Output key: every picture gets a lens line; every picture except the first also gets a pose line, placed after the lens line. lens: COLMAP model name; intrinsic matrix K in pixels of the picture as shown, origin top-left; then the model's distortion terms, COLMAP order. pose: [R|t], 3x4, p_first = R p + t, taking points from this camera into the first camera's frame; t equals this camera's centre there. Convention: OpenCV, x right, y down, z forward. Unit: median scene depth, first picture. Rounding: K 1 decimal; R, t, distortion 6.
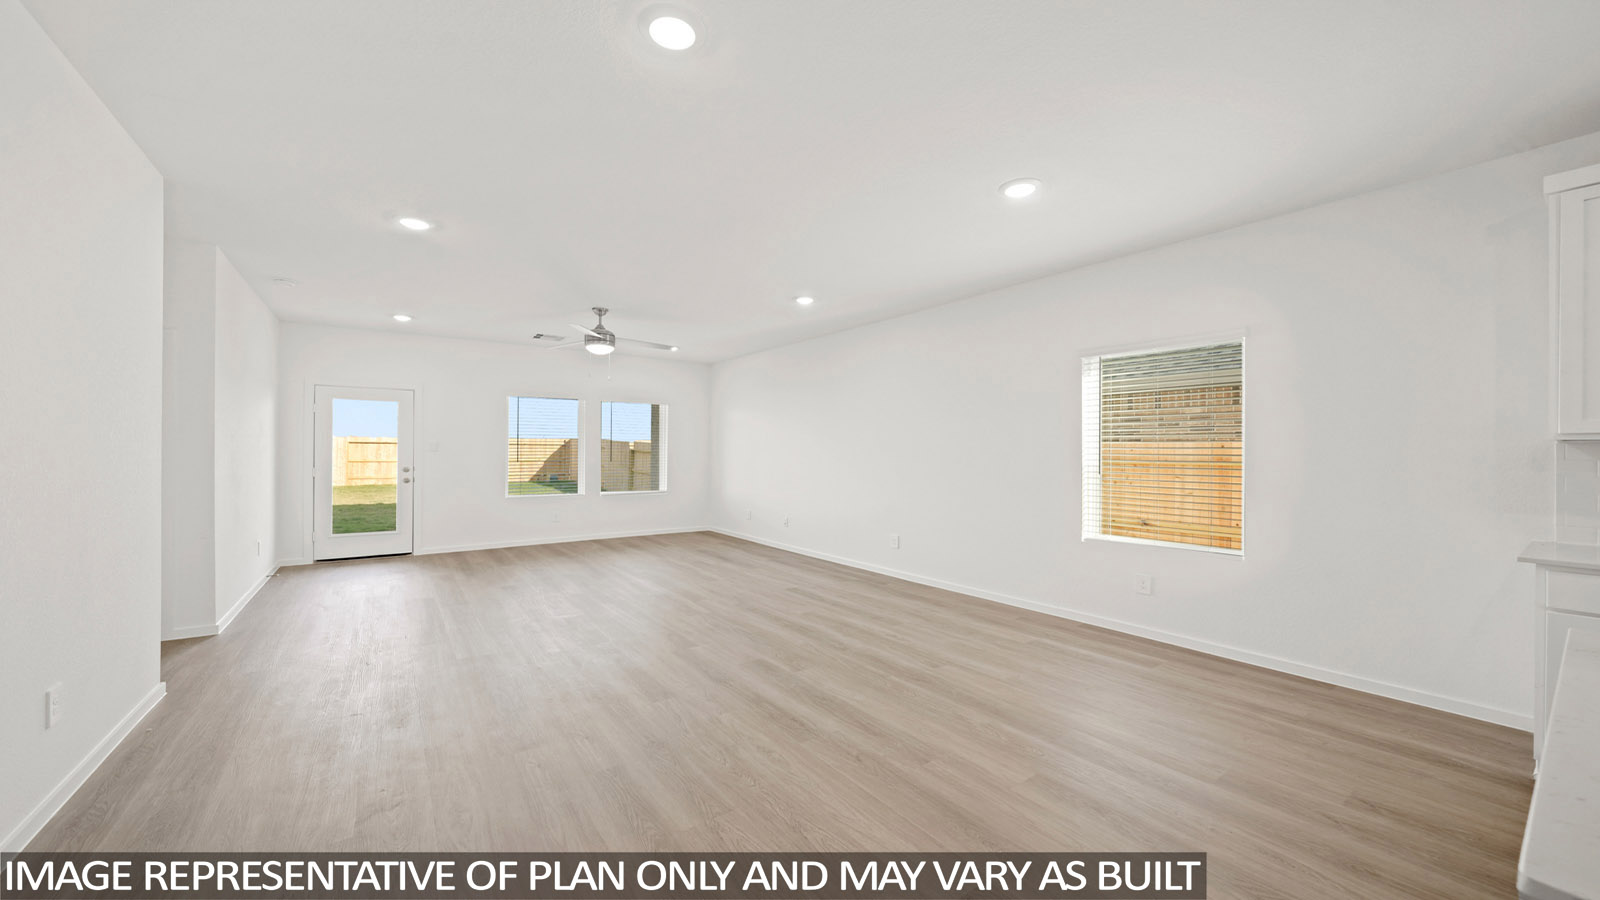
lens RADIAL K [[578.7, 0, 800.0], [0, 578.7, 450.0], [0, 0, 1]] dist [-0.001886, -0.000247]
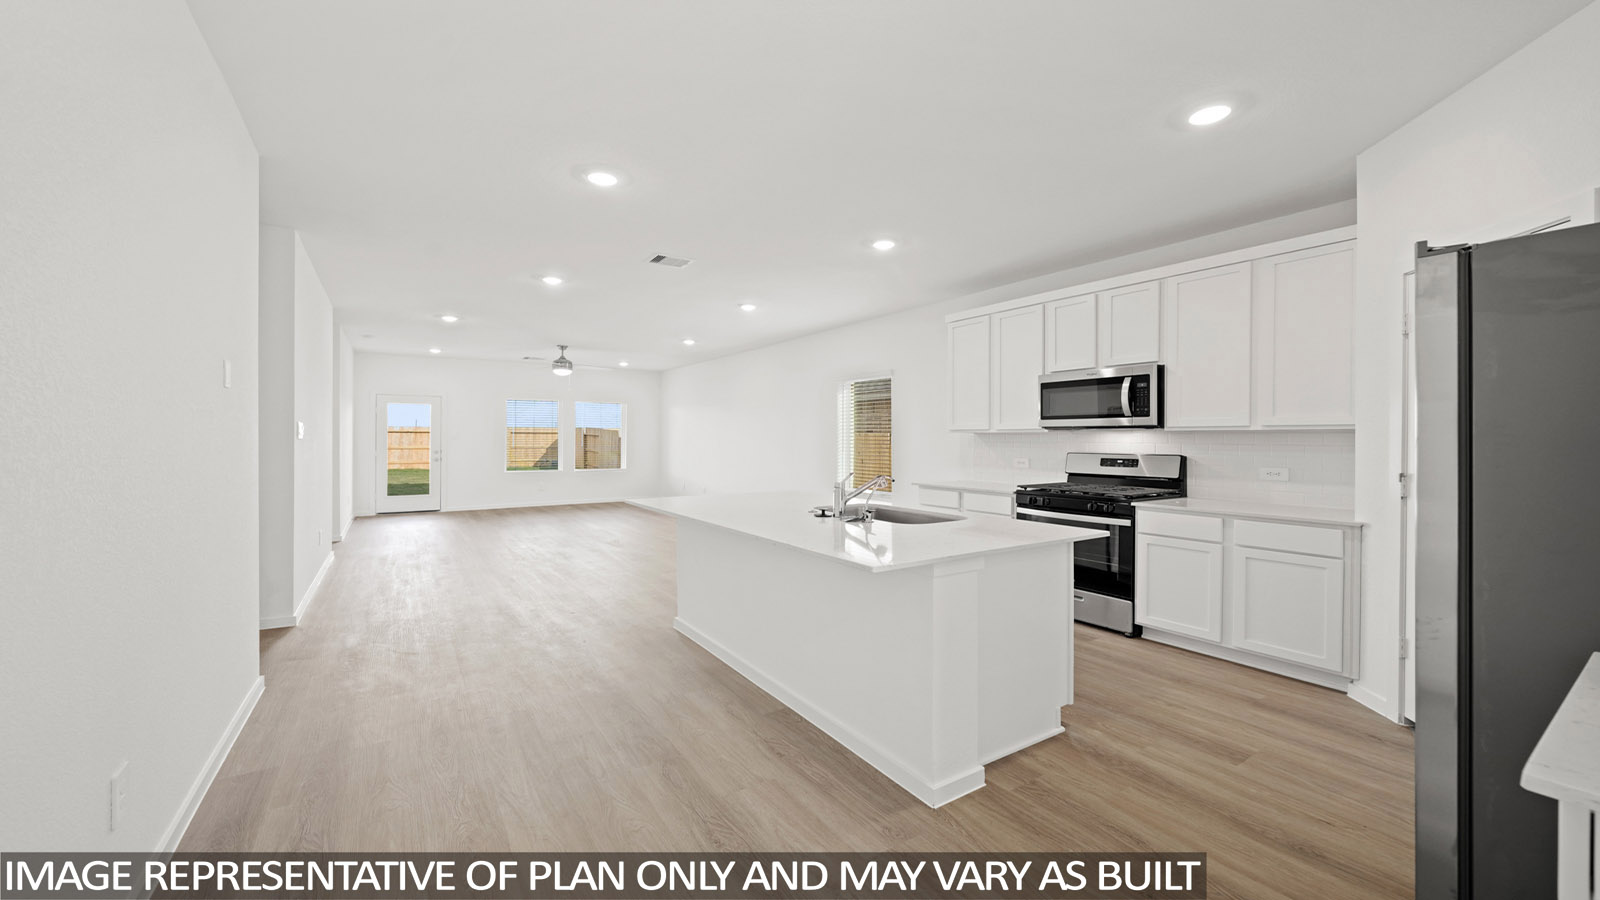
lens RADIAL K [[607.1, 0, 791.3], [0, 607.1, 439.7], [0, 0, 1]] dist [0.000744, 0.000011]
pose [[0.998904, -0.000657, -0.046805, 0.321288], [0.000766, 0.999997, 0.002329, 0.001012], [0.046803, -0.002362, 0.998901, -0.552700]]
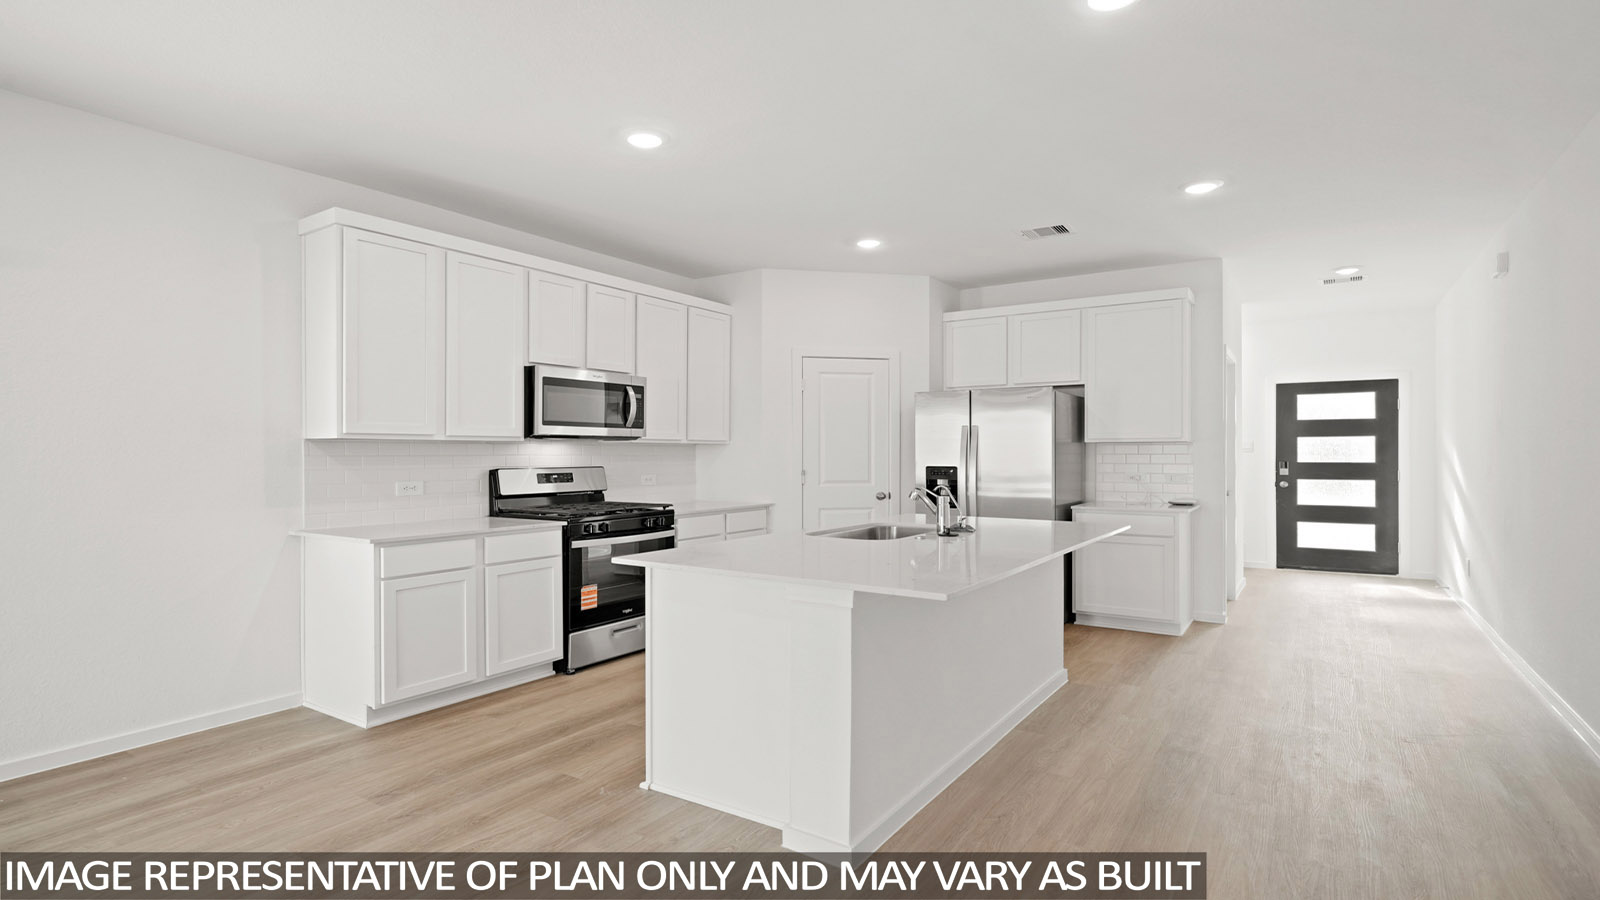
lens RADIAL K [[786.6, 0, 800.0], [0, 786.6, 450.0], [0, 0, 1]] dist [0.001836, 0.000226]
pose [[-0.359264, -0.002006, 0.933234, -0.192873], [-0.005072, 0.999987, 0.000197, -0.000257], [-0.933222, -0.004663, -0.359270, 0.272343]]
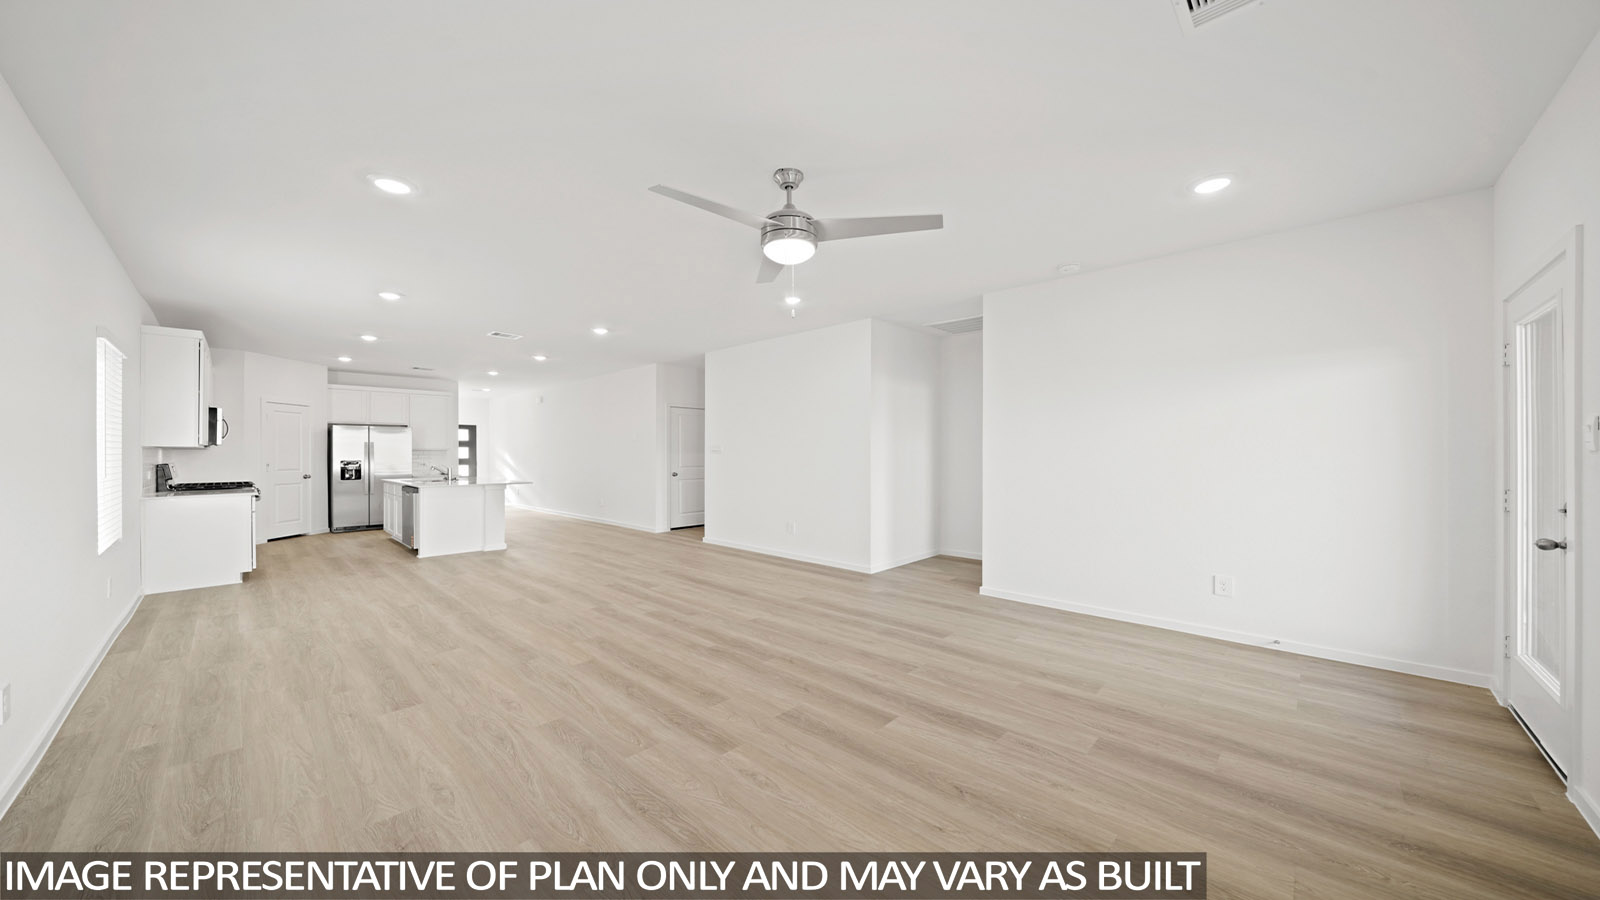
lens RADIAL K [[552.3, 0, 800.2], [0, 552.3, 453.6], [0, 0, 1]] dist [0.000577, 0.000089]
pose [[-0.983908, -0.004467, -0.178622, -0.252365], [-0.003599, 0.999980, -0.005180, 0.003898], [0.178642, -0.004454, -0.983904, 1.389898]]
